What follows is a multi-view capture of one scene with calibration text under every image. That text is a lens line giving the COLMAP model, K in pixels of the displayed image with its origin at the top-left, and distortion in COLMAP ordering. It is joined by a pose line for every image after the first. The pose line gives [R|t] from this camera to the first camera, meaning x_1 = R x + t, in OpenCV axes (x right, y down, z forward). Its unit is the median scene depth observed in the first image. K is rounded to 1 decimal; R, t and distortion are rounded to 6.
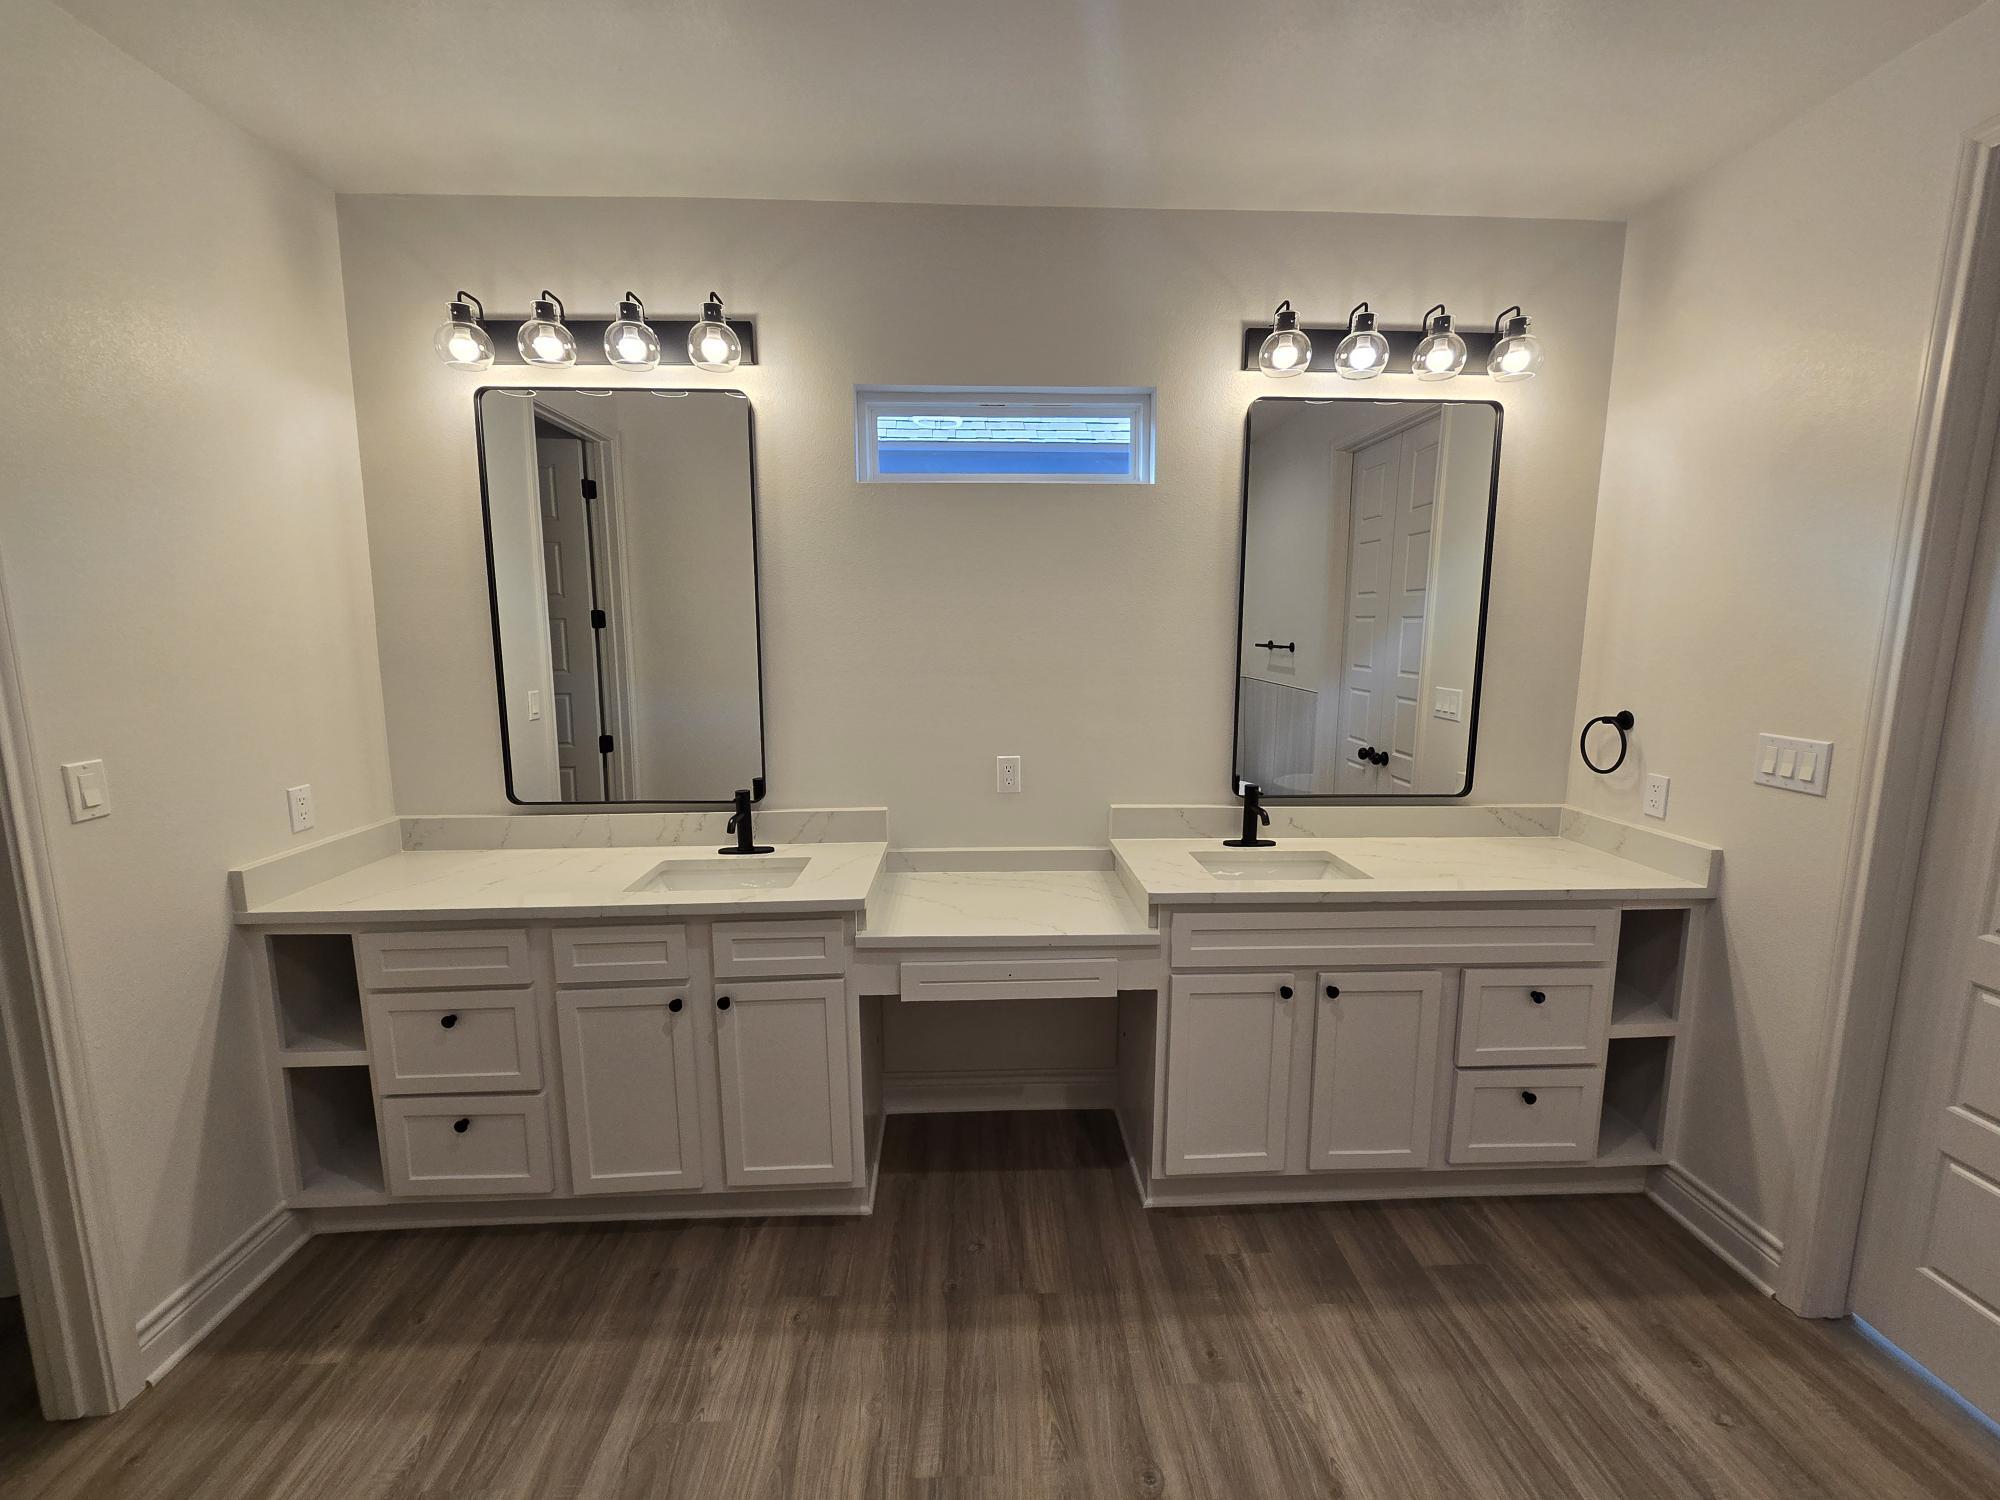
lens RADIAL K [[821.6, 0, 1007.0], [0, 821.6, 739.1], [0, 0, 1]] dist [0.000260, 0.000031]
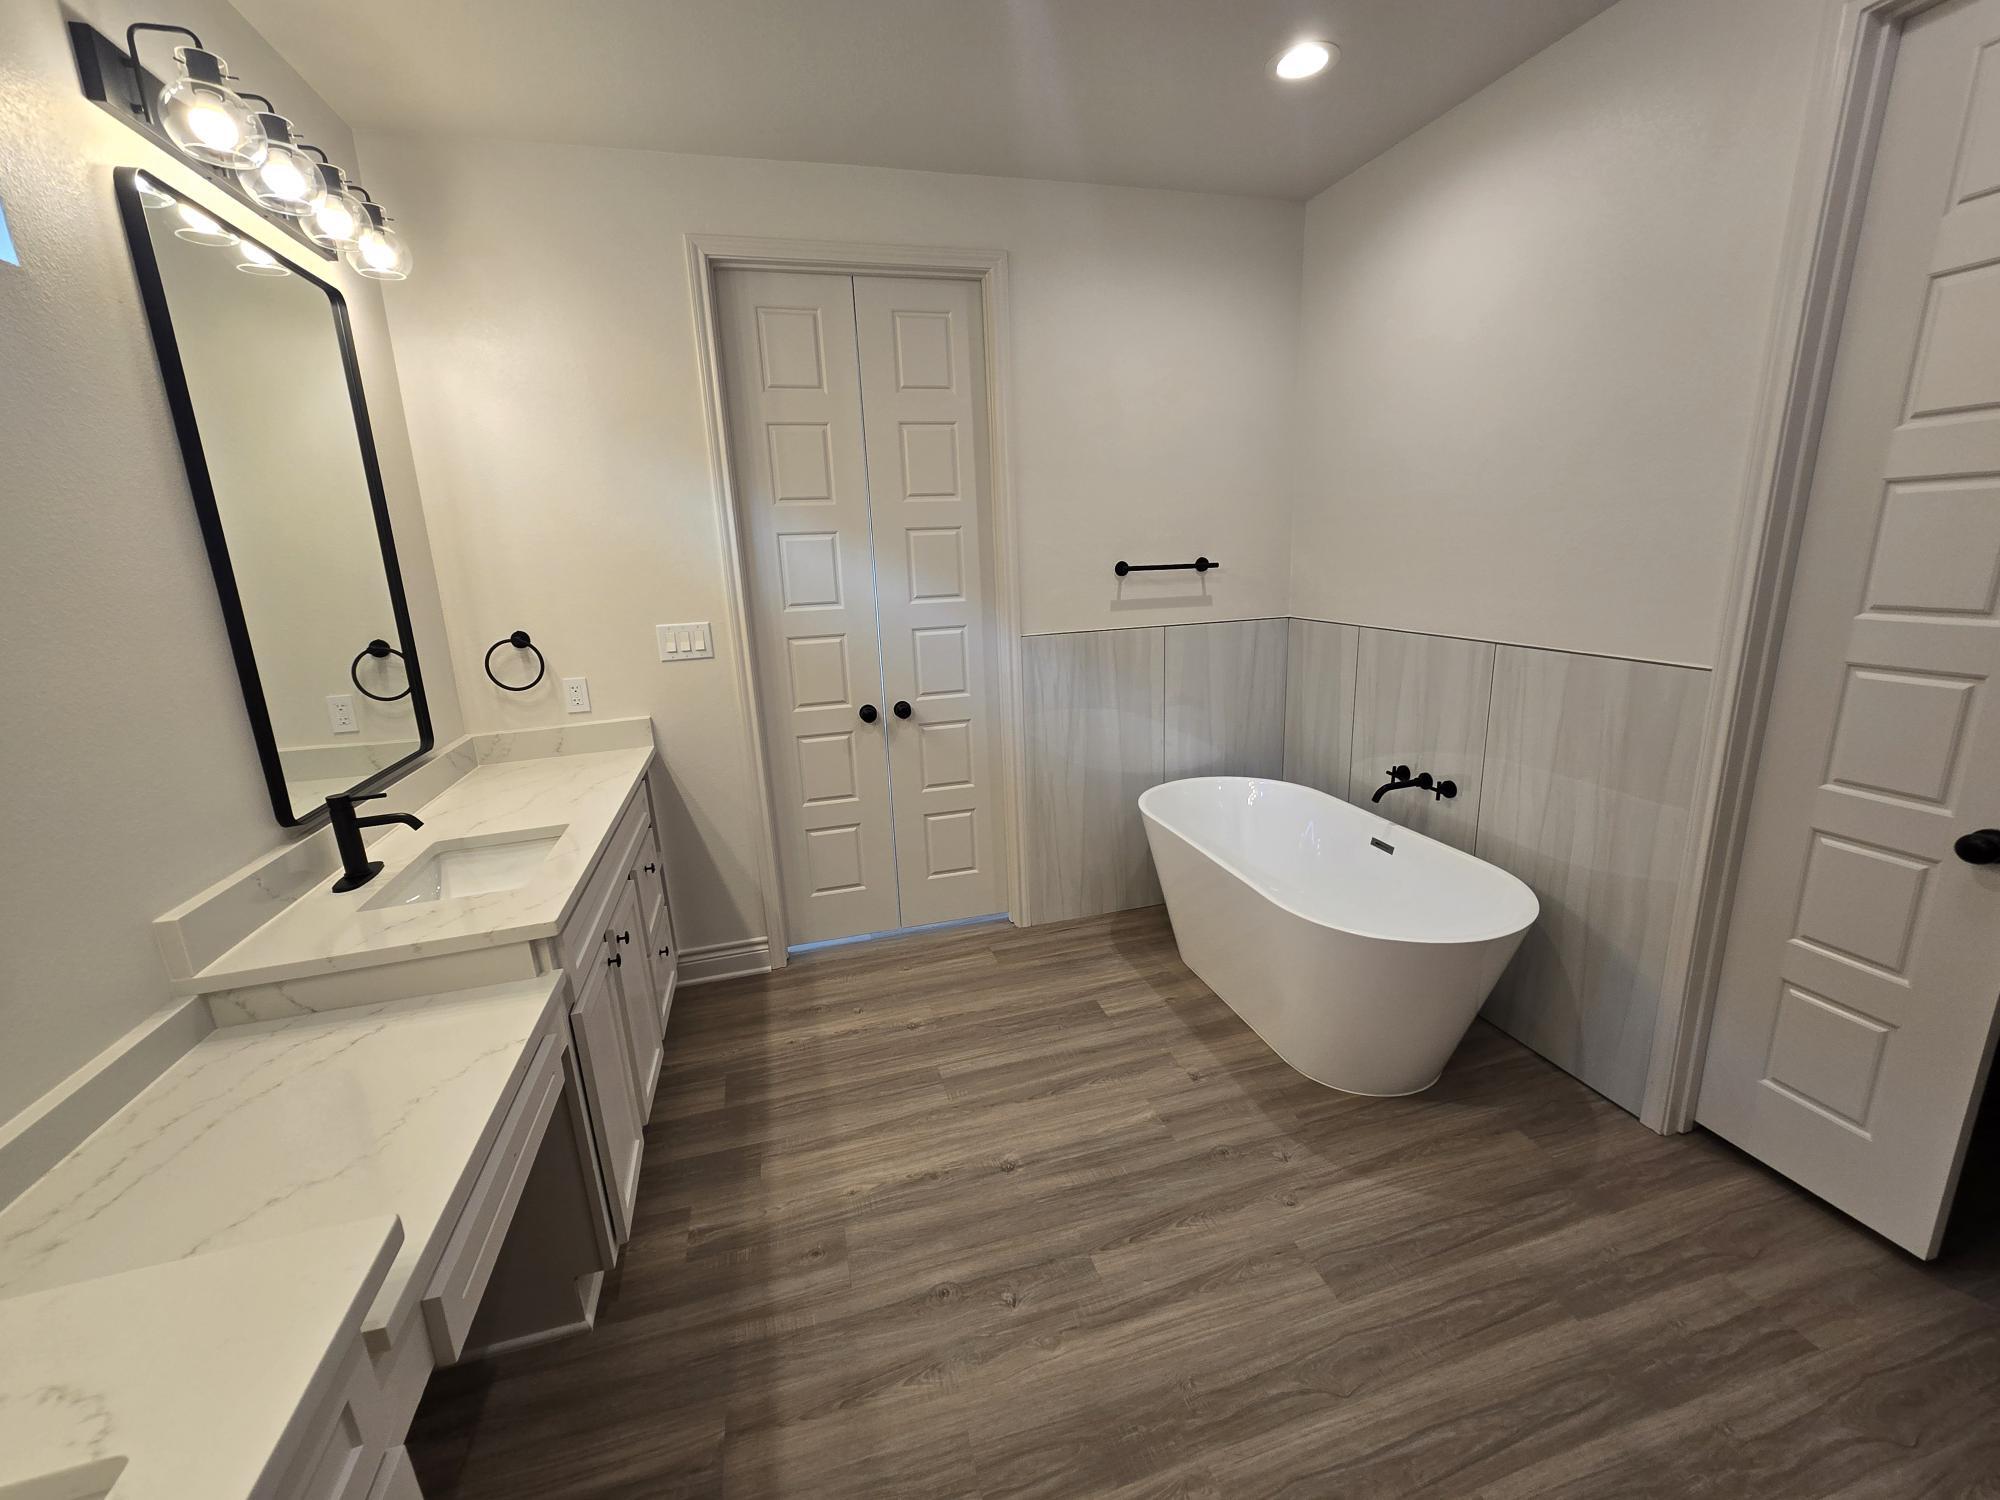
lens RADIAL K [[821.6, 0, 1007.0], [0, 821.6, 739.1], [0, 0, 1]] dist [0.000260, 0.000031]
pose [[-0.224847, -0.219582, 0.949330, -0.631416], [0.176915, 0.948884, 0.261381, -0.091061], [-0.958199, 0.226721, -0.174506, 0.785641]]
